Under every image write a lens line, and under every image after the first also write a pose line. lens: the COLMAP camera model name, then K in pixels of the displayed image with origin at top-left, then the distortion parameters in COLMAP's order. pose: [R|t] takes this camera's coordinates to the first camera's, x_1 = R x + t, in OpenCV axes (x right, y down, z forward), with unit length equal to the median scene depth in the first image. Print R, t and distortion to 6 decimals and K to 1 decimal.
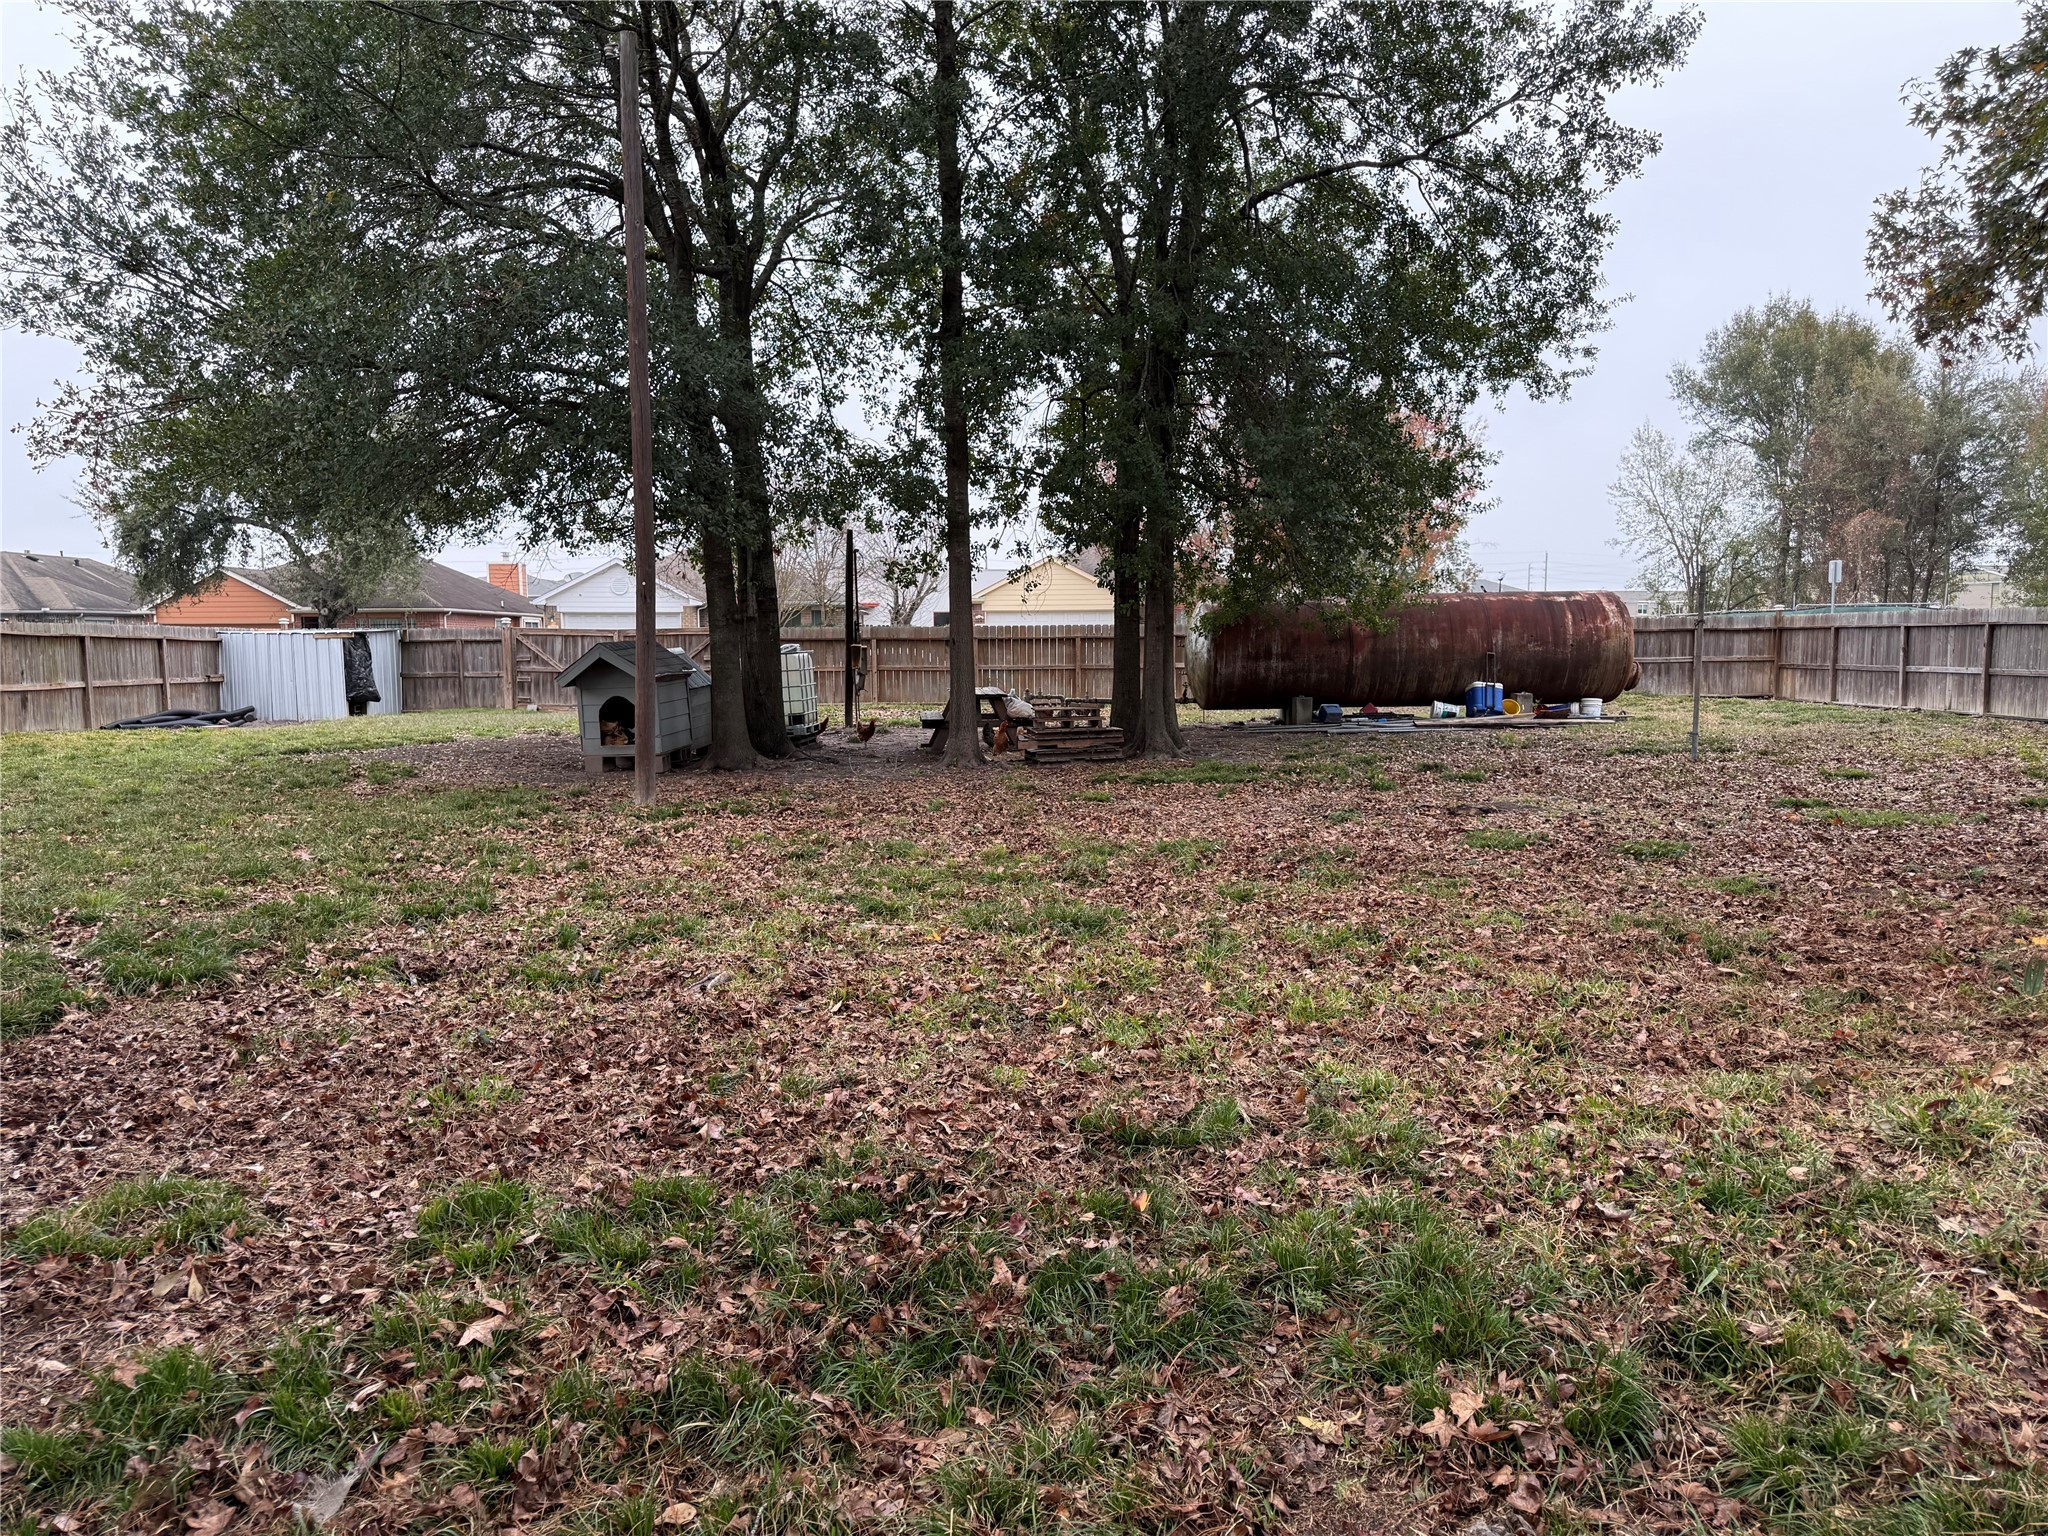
lens RADIAL K [[1430.5, 0, 1019.4], [0, 1430.5, 771.6], [0, 0, 1]] dist [0.017651, -0.022337]
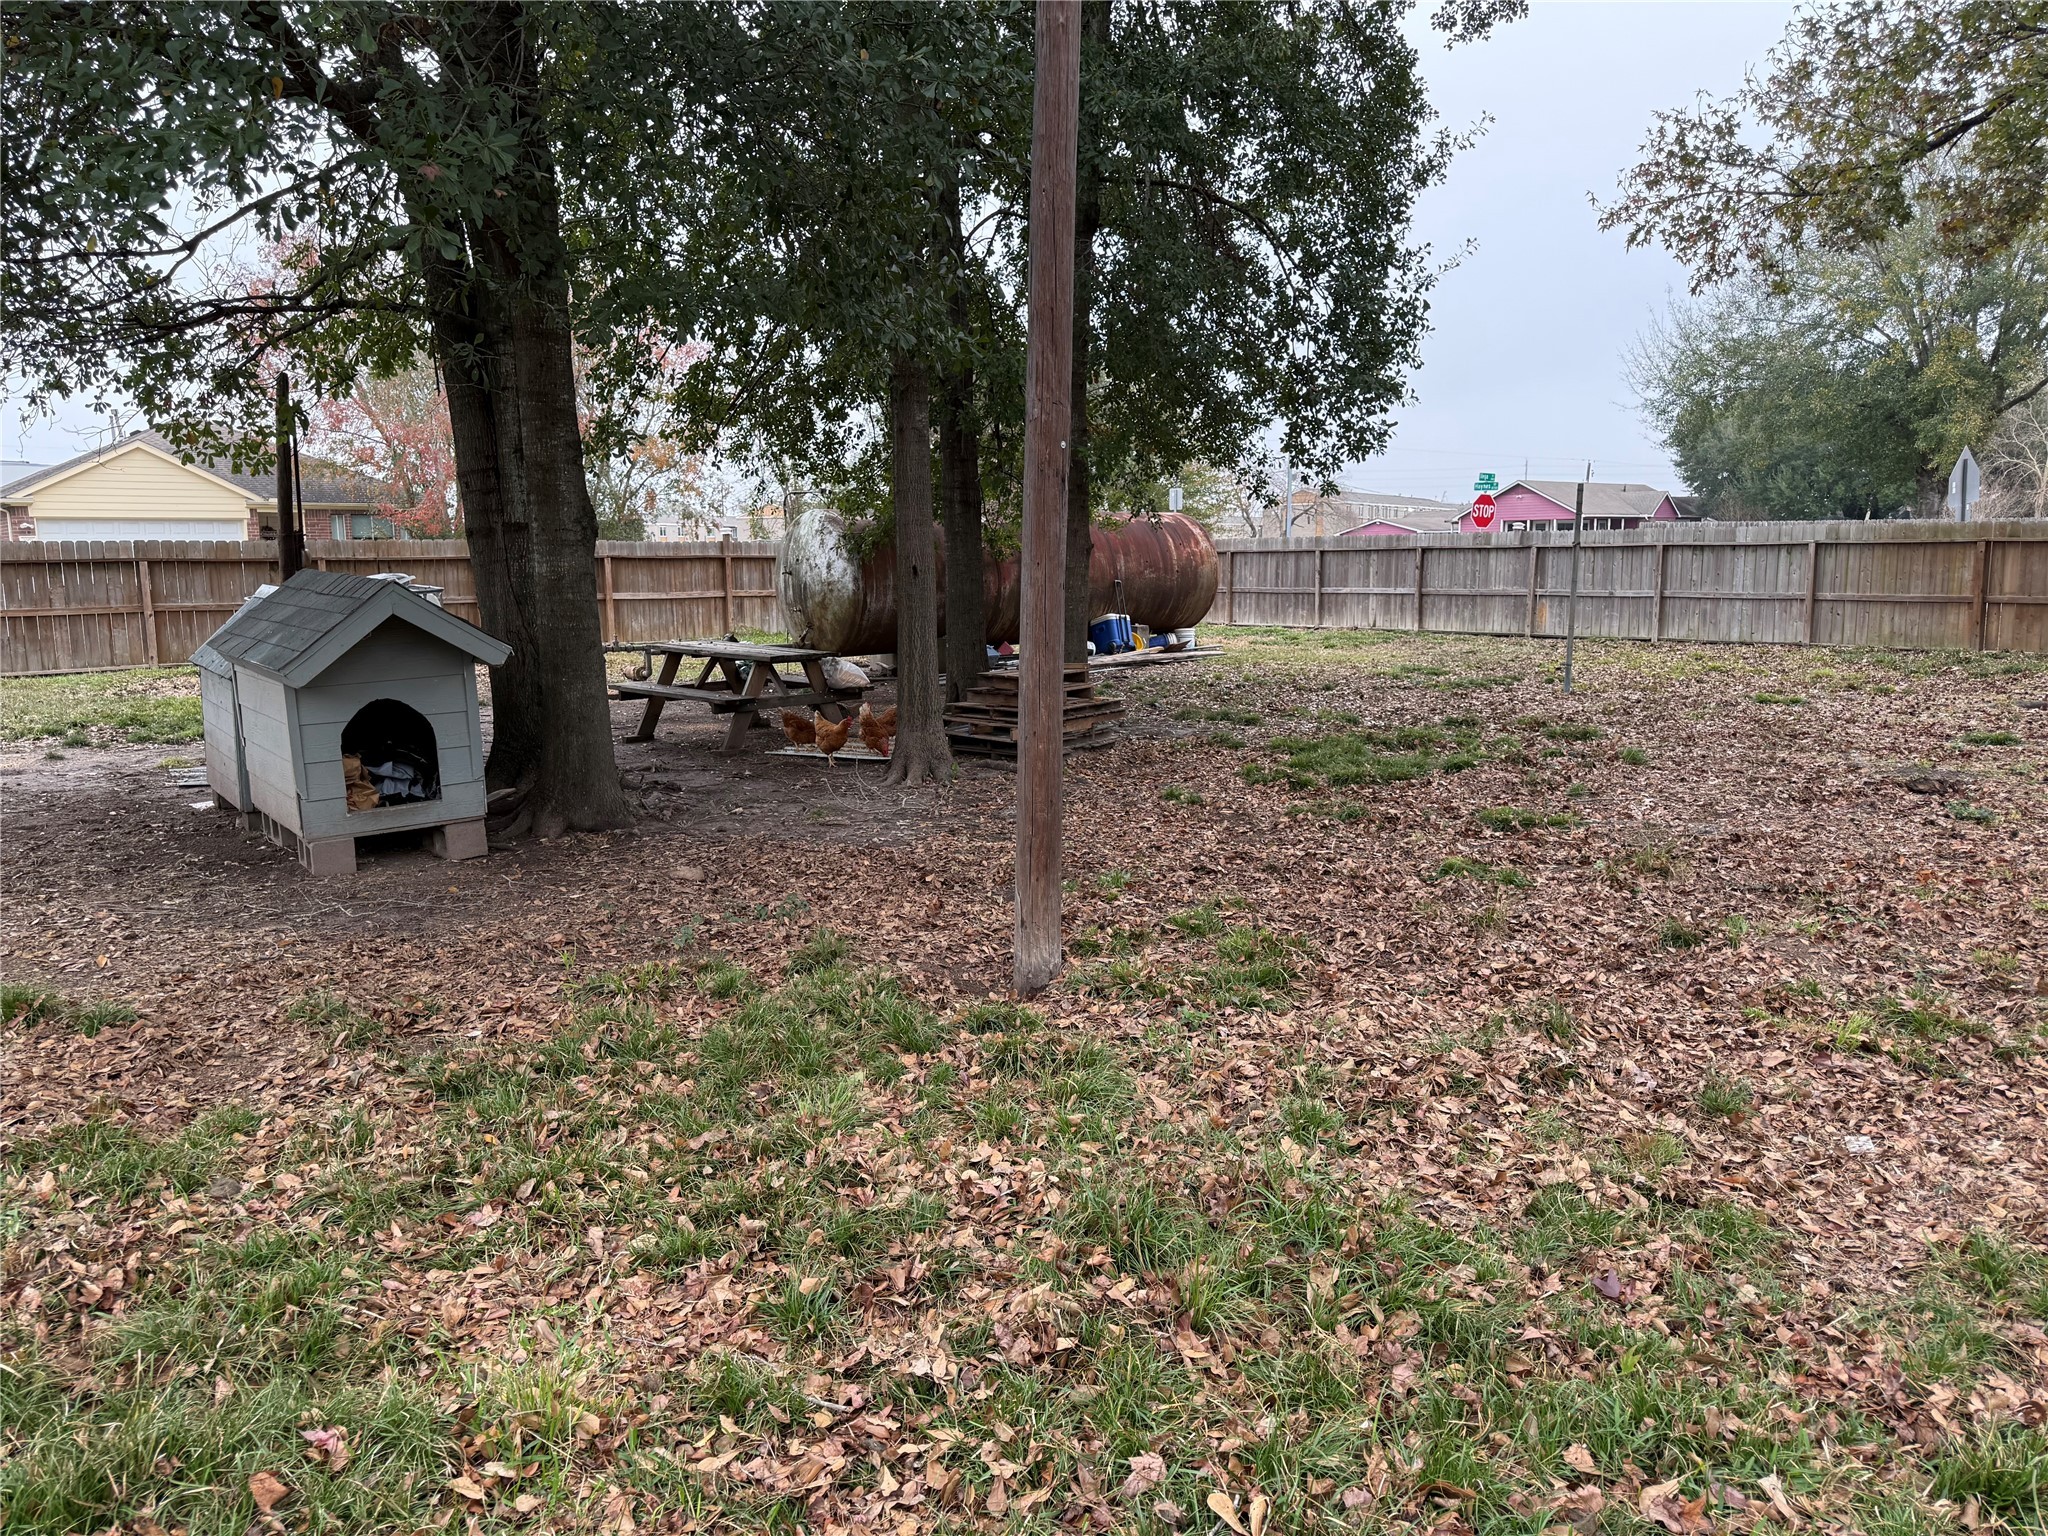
lens RADIAL K [[1430.5, 0, 1019.5], [0, 1430.5, 769.4], [0, 0, 1]] dist [0.017651, -0.022337]
pose [[0.753198, -0.099182, 0.650273, -0.691687], [0.067091, 0.994995, 0.074050, -0.082302], [-0.654363, -0.012147, 0.756083, 0.838293]]
